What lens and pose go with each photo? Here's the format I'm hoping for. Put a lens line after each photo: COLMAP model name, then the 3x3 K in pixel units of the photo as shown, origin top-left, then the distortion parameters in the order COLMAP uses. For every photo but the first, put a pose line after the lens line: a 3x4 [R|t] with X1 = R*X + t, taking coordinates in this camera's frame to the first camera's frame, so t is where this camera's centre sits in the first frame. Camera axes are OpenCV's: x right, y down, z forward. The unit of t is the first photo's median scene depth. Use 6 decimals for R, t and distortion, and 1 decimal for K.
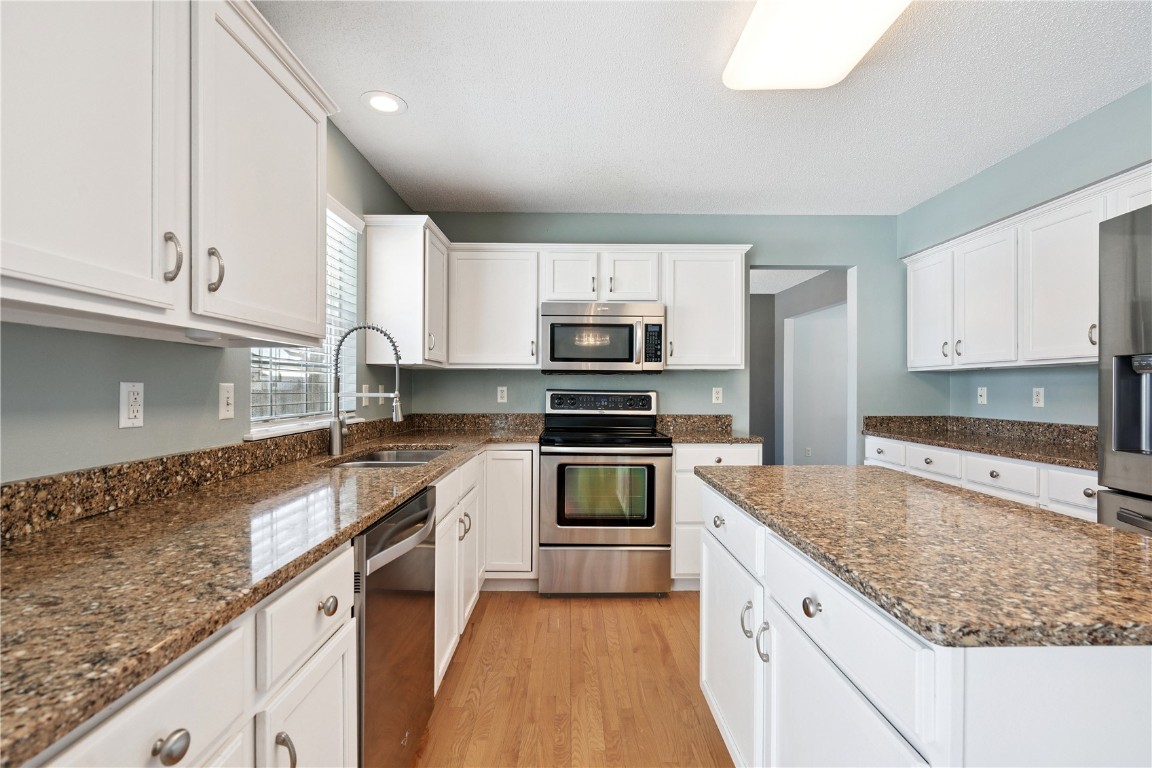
lens RADIAL K [[521.4, 0, 574.5], [0, 521.4, 386.3], [0, 0, 1]] dist [-0.016326, 0.012191]
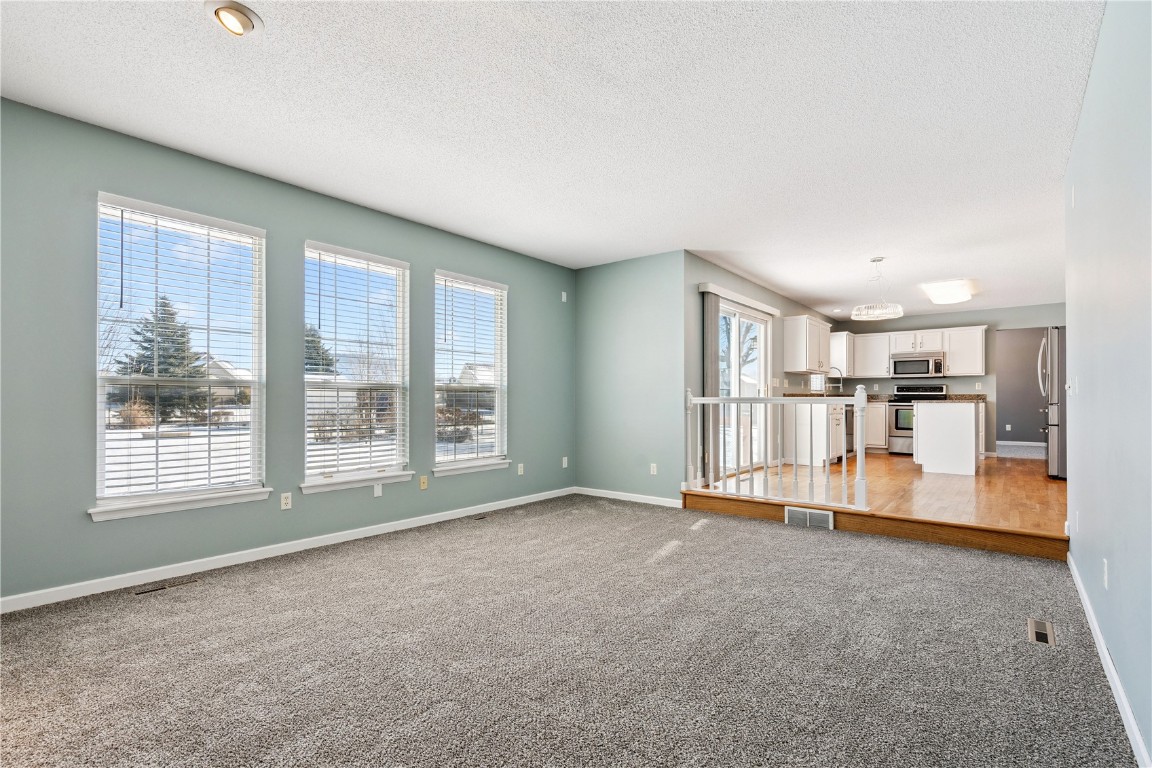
lens RADIAL K [[521.4, 0, 574.5], [0, 521.4, 386.3], [0, 0, 1]] dist [-0.016326, 0.012191]
pose [[0.758243, -0.018333, -0.651715, 0.502673], [-0.000783, 0.999578, -0.029031, 0.106092], [0.651972, 0.022523, 0.757908, -2.408503]]
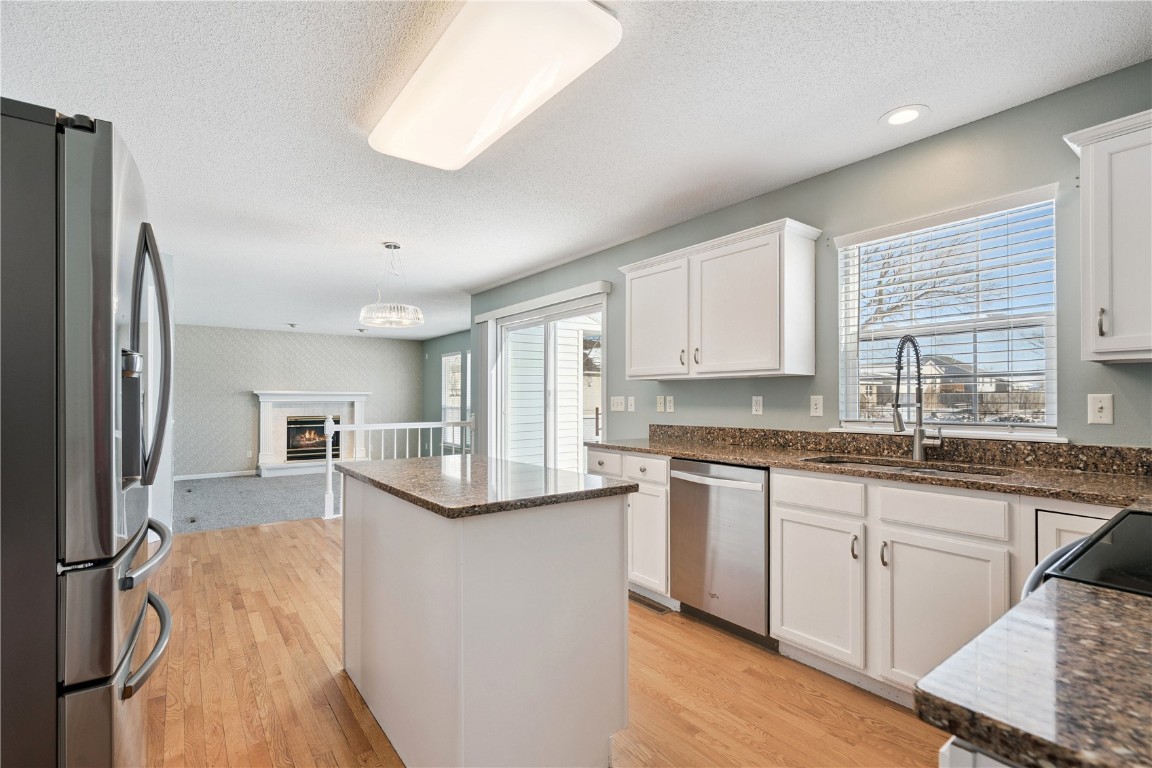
lens RADIAL K [[521.4, 0, 574.5], [0, 521.4, 386.3], [0, 0, 1]] dist [-0.016326, 0.012191]
pose [[-0.800159, -0.016383, -0.599564, 0.551621], [-0.000287, 0.999637, -0.026932, 0.005815], [0.599788, -0.021378, -0.799873, 1.052369]]
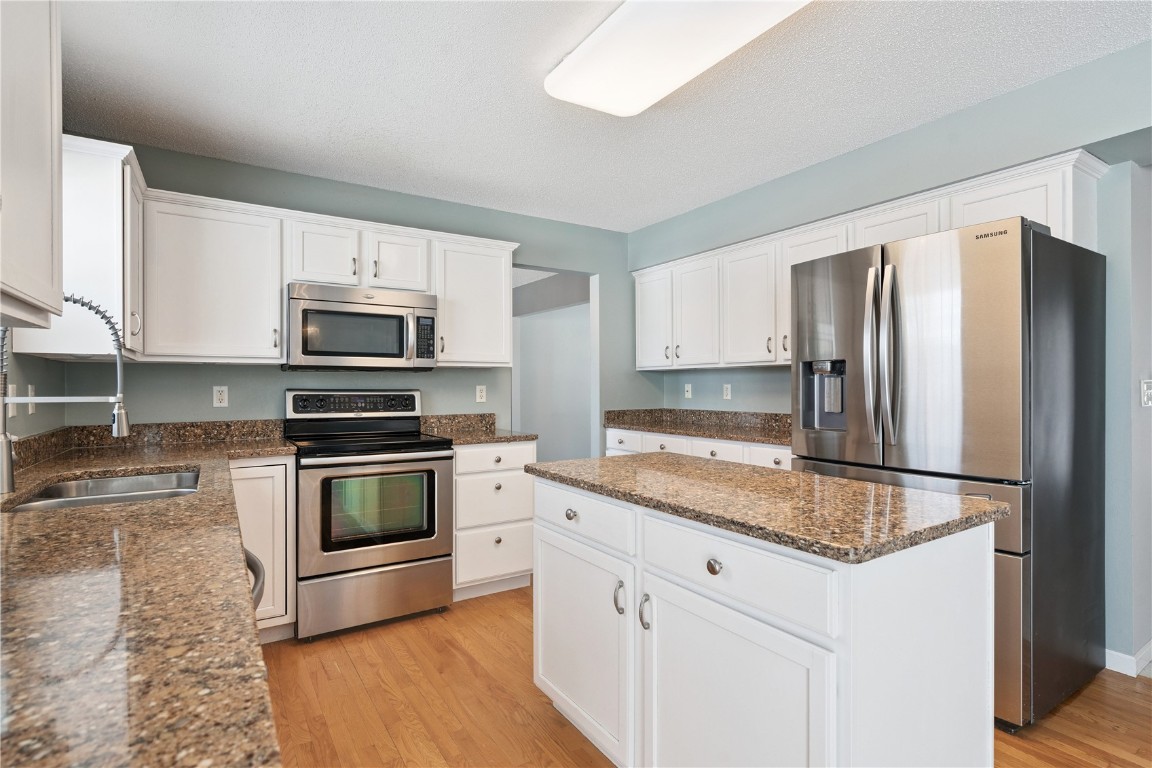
lens RADIAL K [[564.9, 0, 576.0], [0, 564.9, 384.0], [0, 0, 1]] dist [-0.004201, 0.000059]
pose [[0.844745, -0.004191, 0.535153, -0.167840], [0.004523, 0.999990, 0.000693, -0.000783], [-0.535150, 0.001835, 0.844755, 0.019491]]
